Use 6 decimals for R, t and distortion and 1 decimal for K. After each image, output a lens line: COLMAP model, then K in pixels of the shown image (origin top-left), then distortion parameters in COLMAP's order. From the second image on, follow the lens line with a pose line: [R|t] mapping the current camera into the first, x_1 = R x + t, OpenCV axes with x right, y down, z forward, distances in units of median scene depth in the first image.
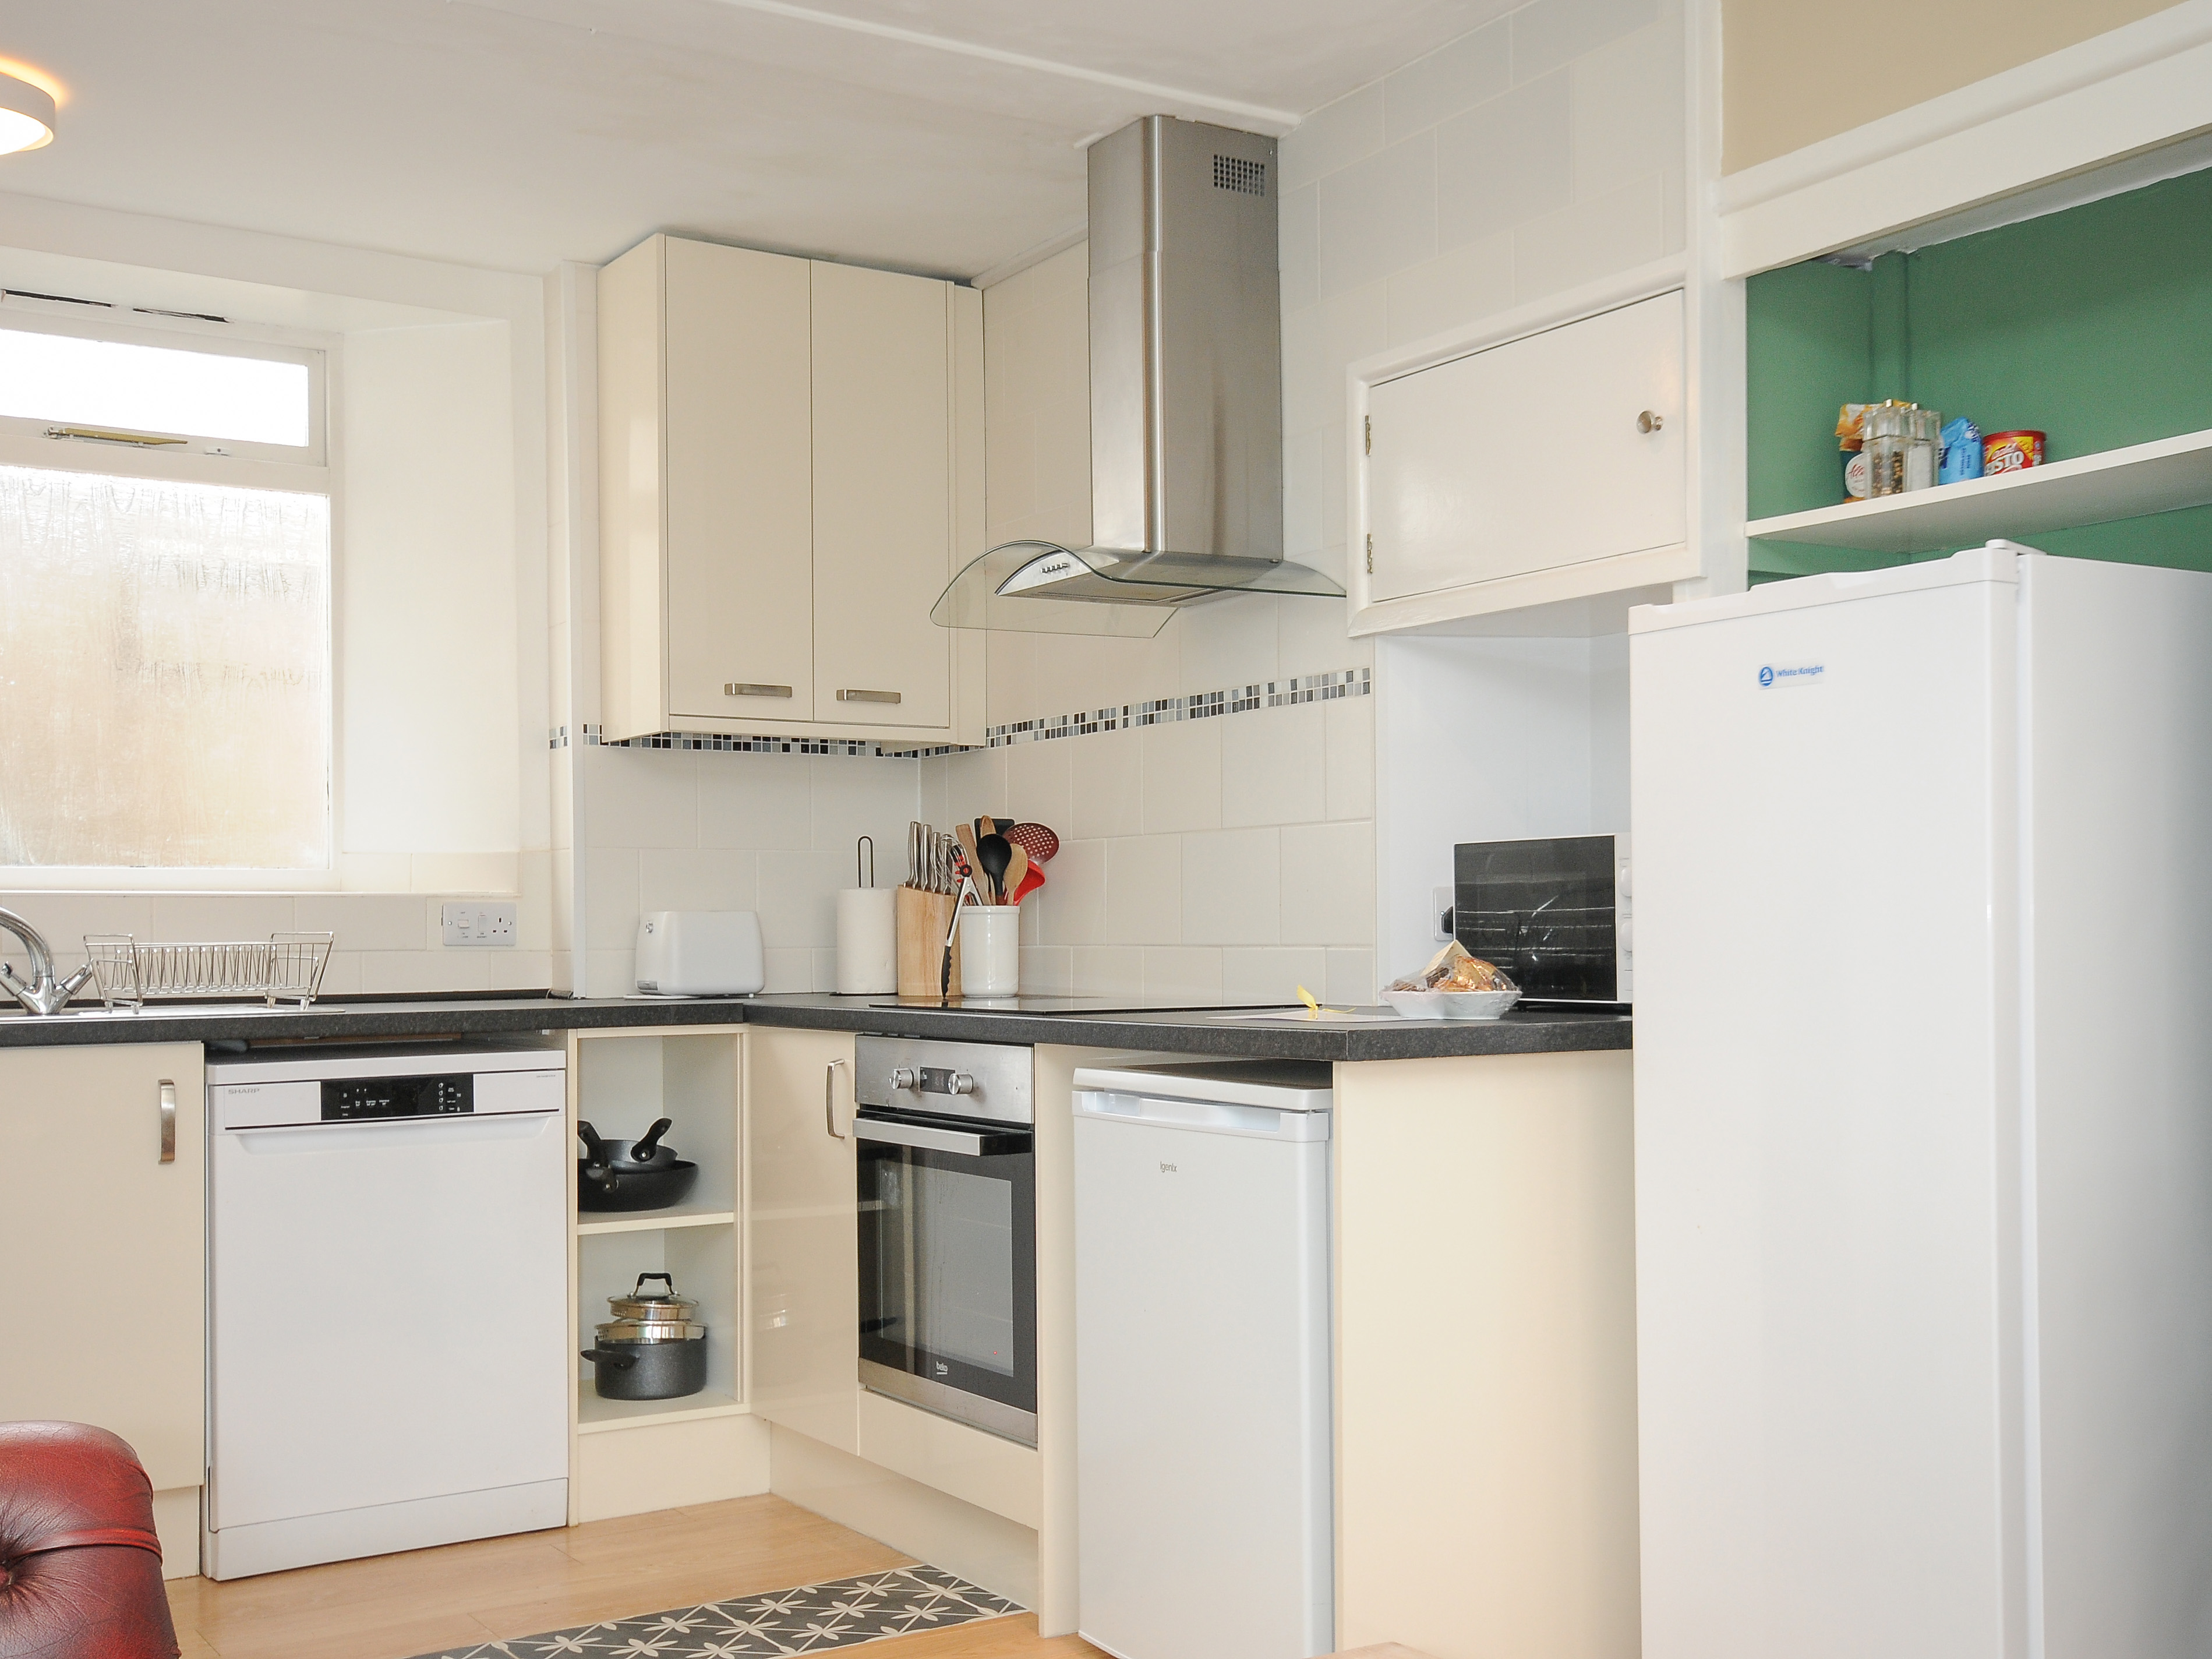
lens RADIAL K [[2485.0, 0, 1106.7], [0, 2485.0, 927.5], [0, 0, 1]] dist [0.039090, 0.019721]
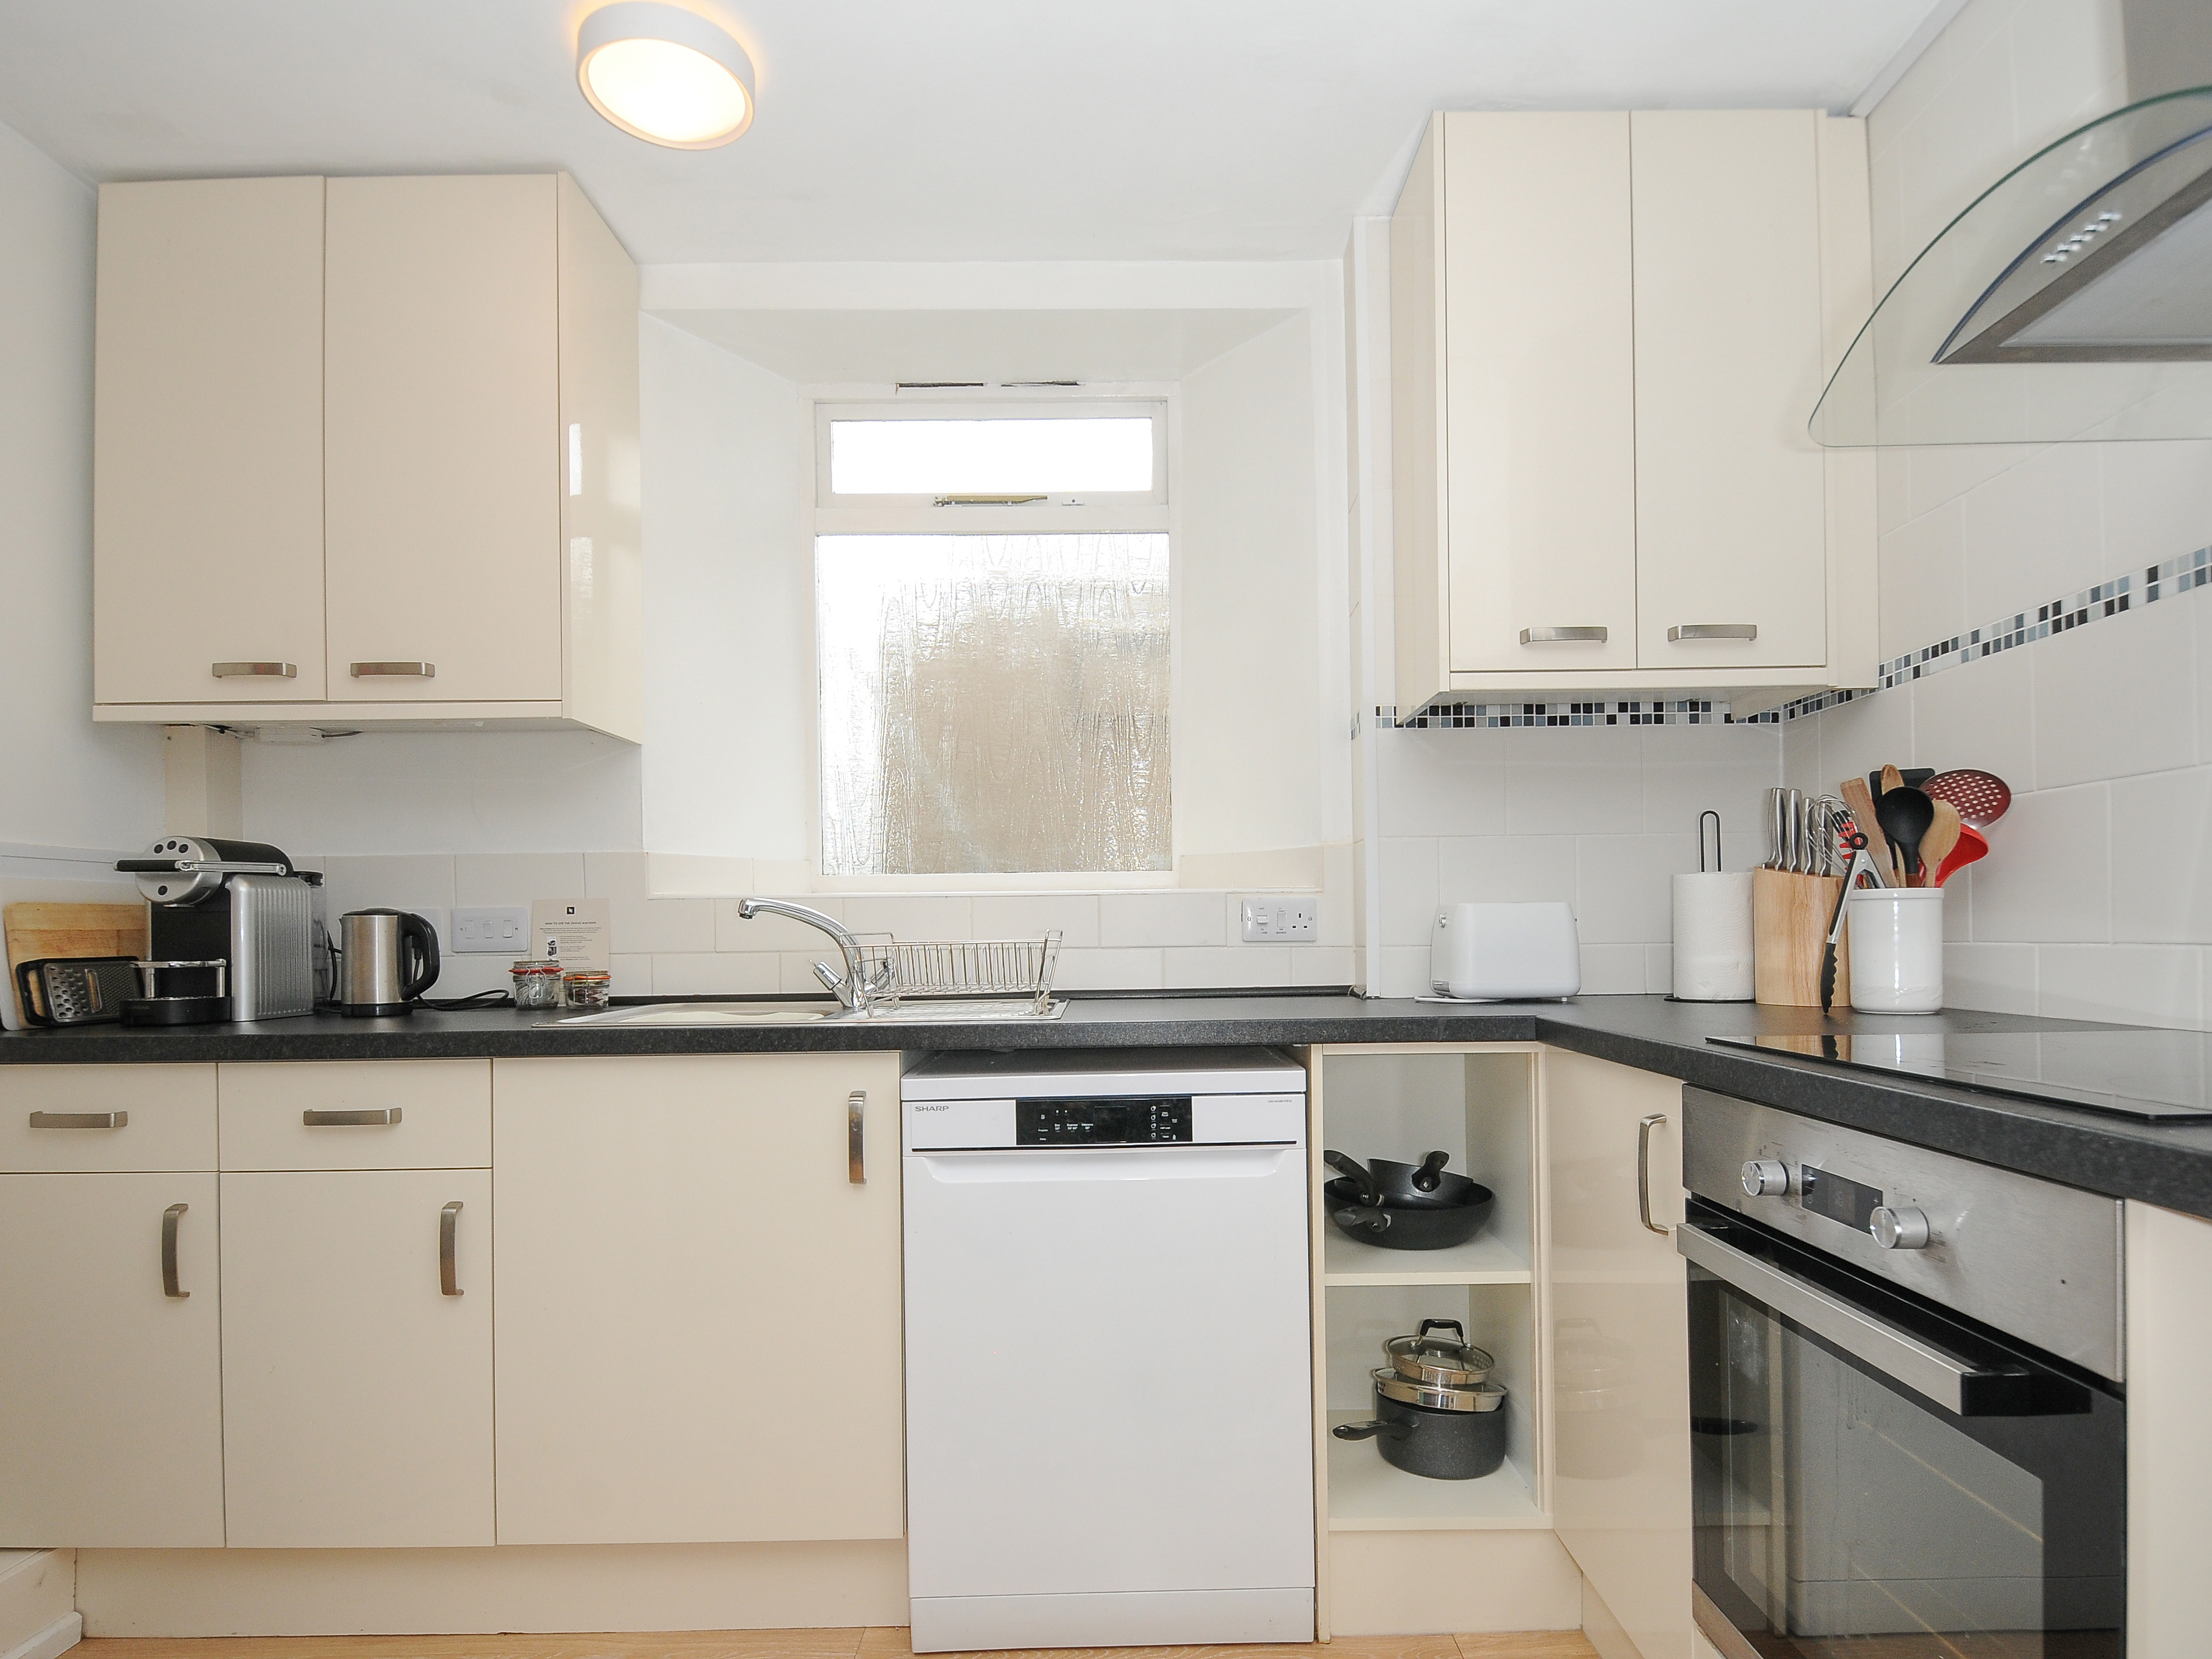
lens RADIAL K [[1223.8, 0, 1106.3], [0, 1223.8, 930.4], [0, 0, 1]] dist [0.005545, -0.011774]
pose [[0.841912, -0.005362, -0.539588, -0.052637], [0.007702, 0.999968, 0.002081, 0.001244], [0.539560, -0.005908, 0.841926, 0.621539]]
